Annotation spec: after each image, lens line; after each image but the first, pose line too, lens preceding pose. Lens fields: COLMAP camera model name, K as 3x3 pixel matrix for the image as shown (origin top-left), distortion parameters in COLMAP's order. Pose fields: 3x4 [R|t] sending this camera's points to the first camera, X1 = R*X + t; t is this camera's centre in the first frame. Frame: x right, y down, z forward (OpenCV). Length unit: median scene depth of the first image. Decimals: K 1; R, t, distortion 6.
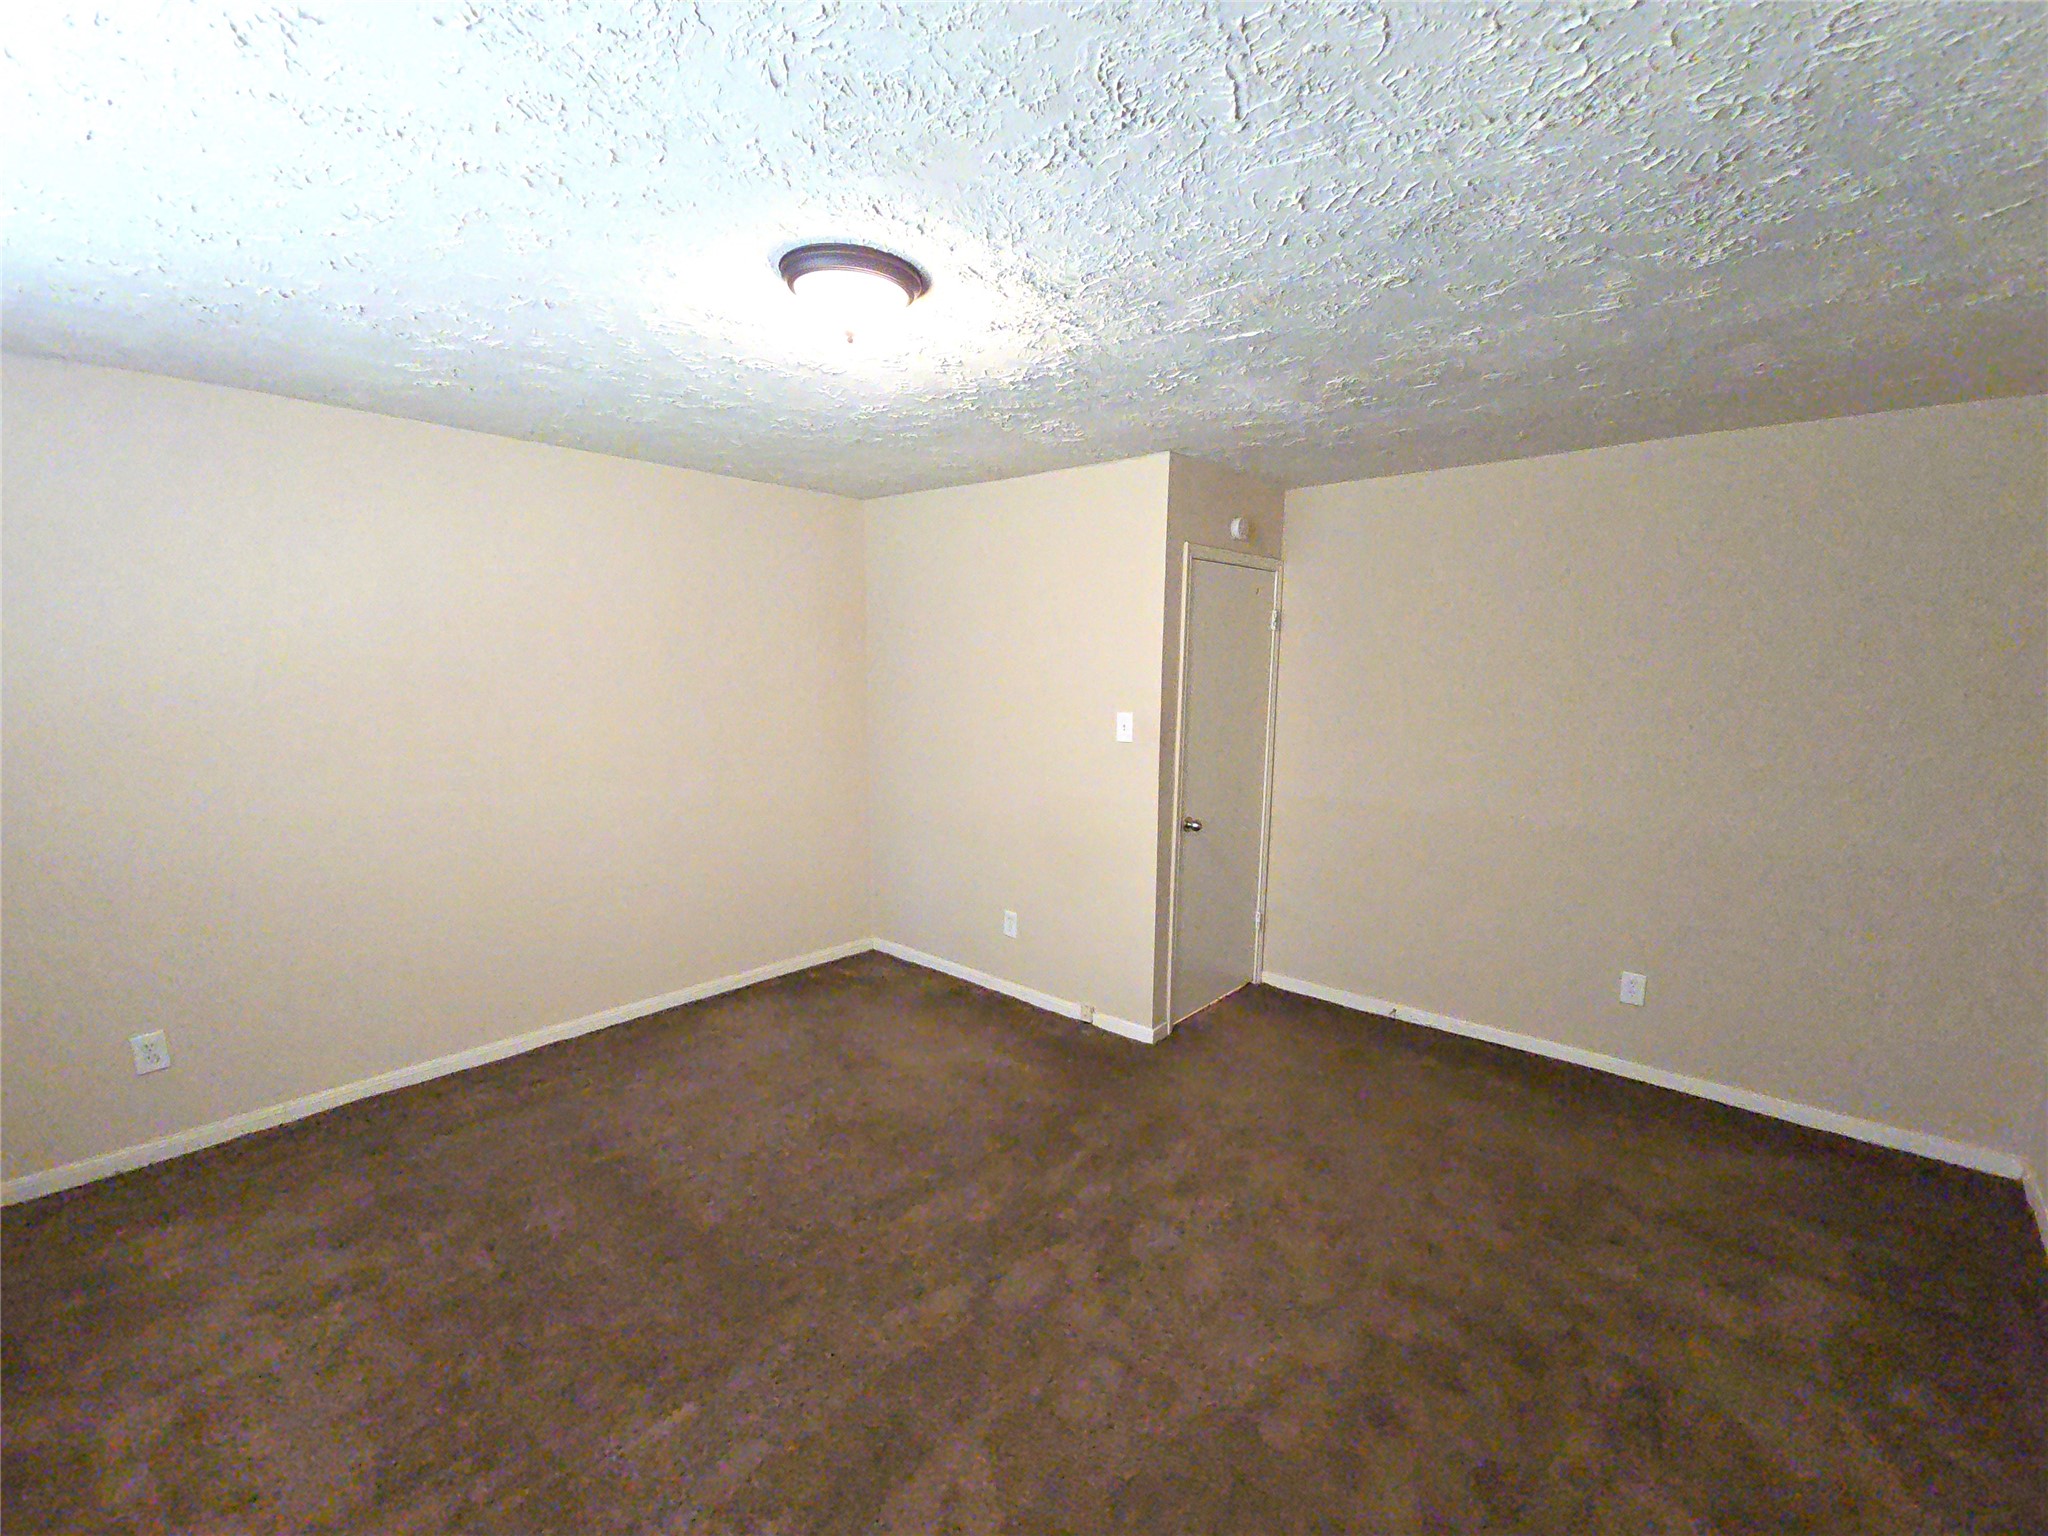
lens RADIAL K [[856.3, 0, 1022.7], [0, 856.3, 774.3], [0, 0, 1]] dist [0.000978, -0.005753]
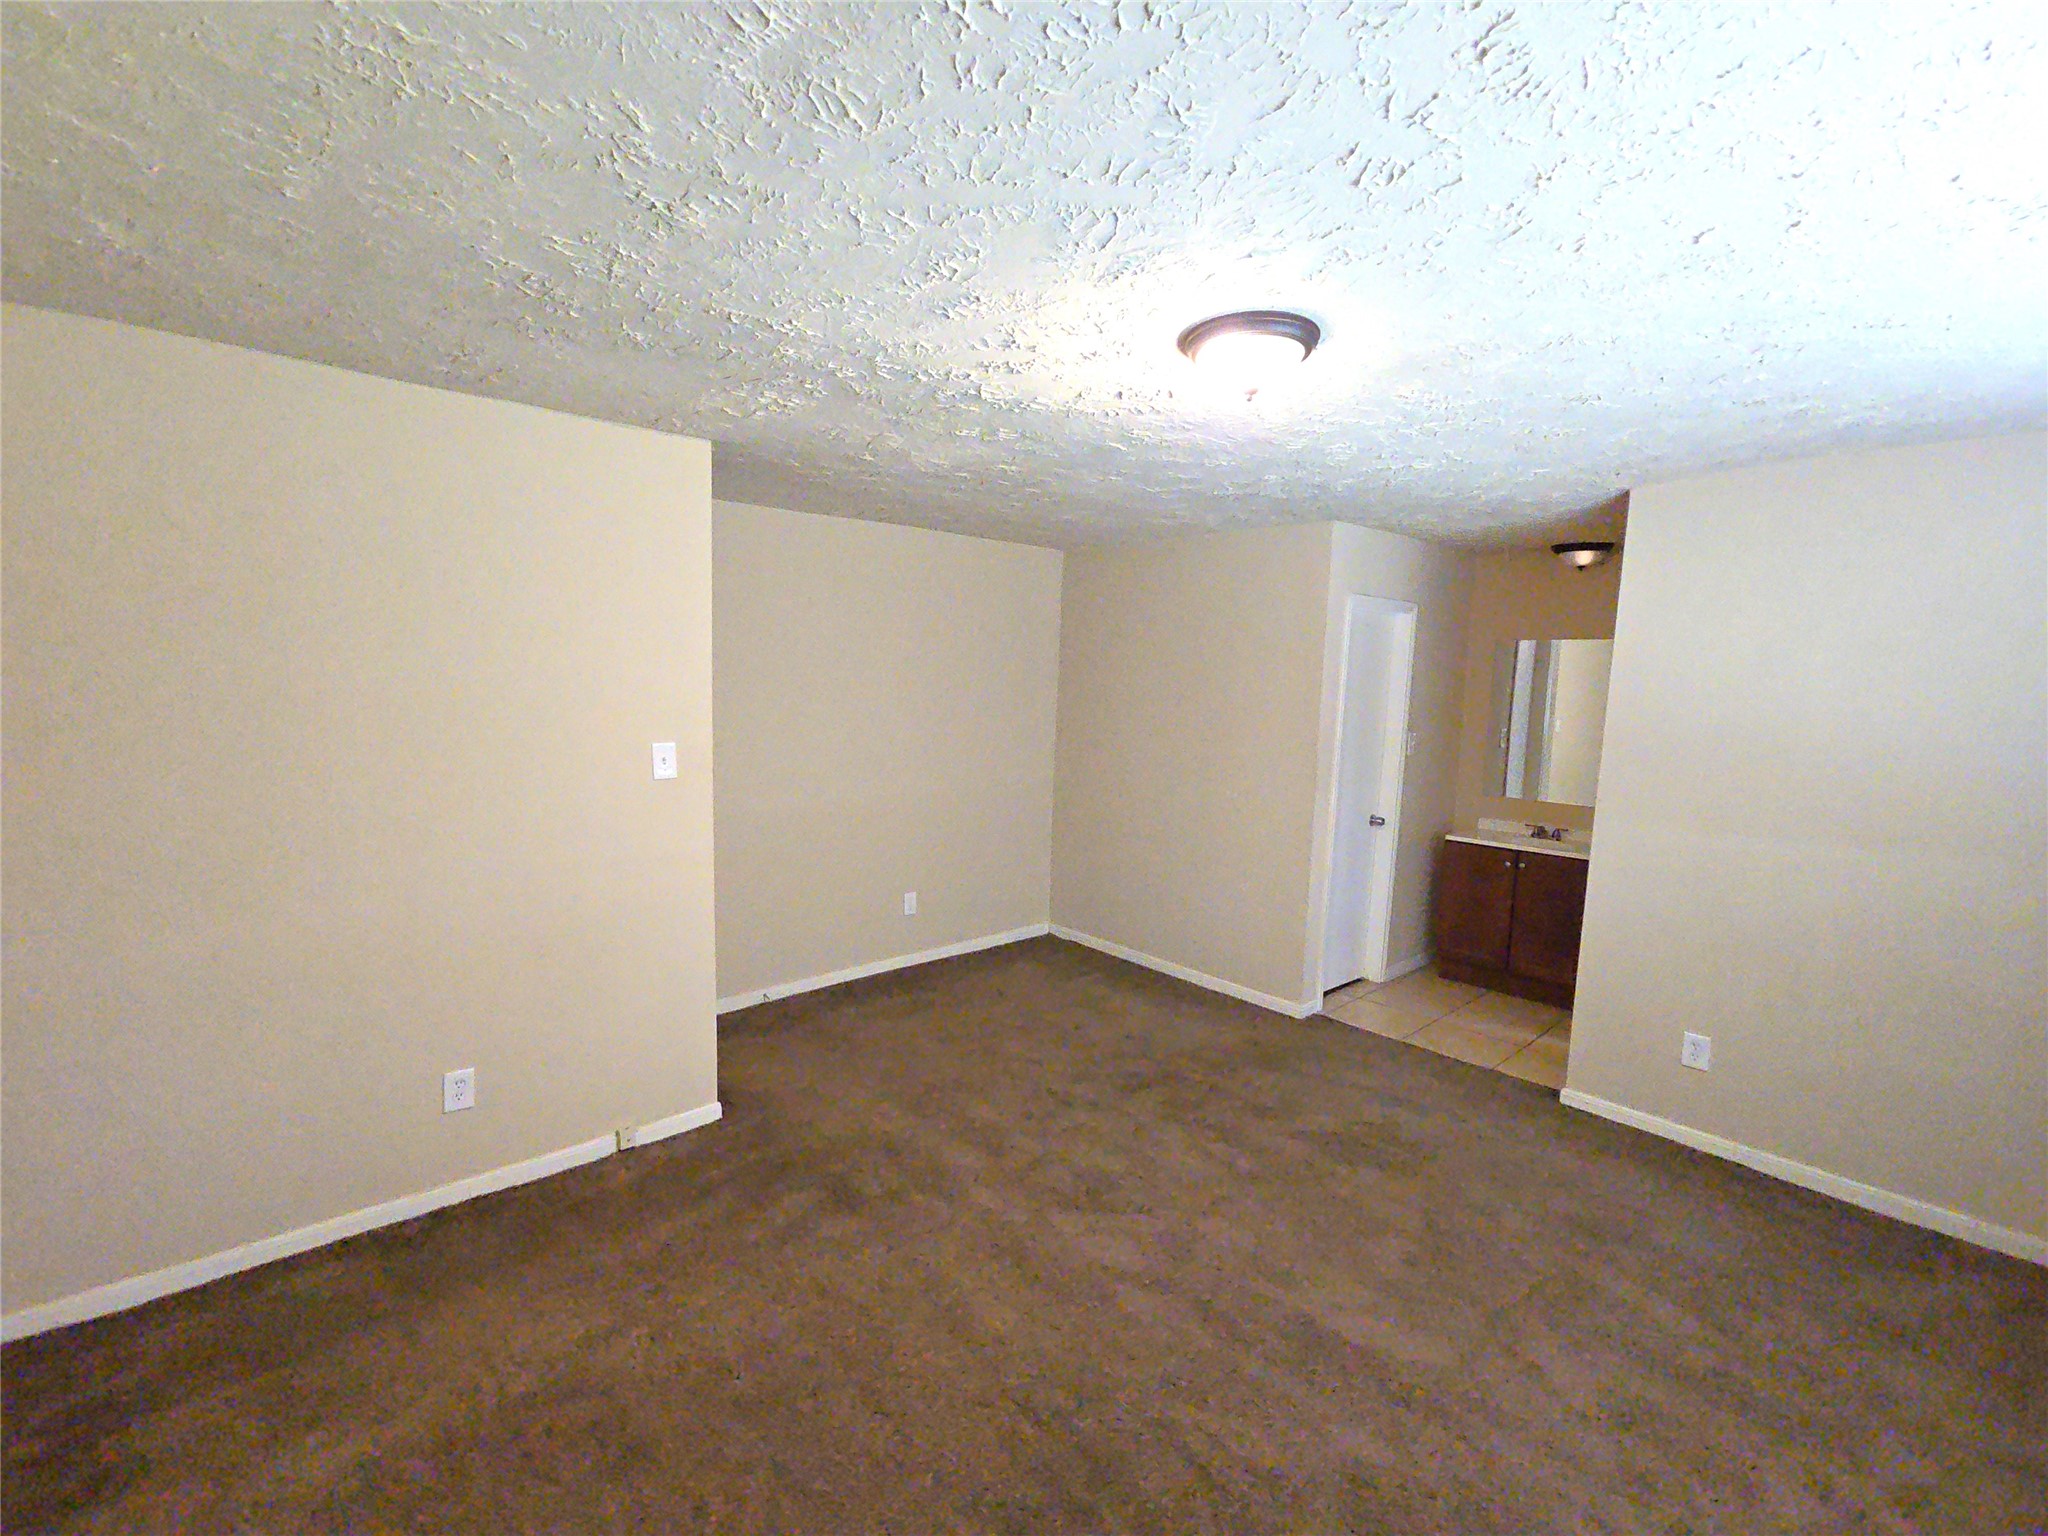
lens RADIAL K [[848.8, 0, 1020.1], [0, 848.8, 781.3], [0, 0, 1]] dist [0.006826, -0.004859]
pose [[0.154413, -0.121260, 0.980537, -0.639997], [0.107266, 0.988631, 0.105369, -0.086585], [-0.982166, 0.088908, 0.165665, 0.552648]]
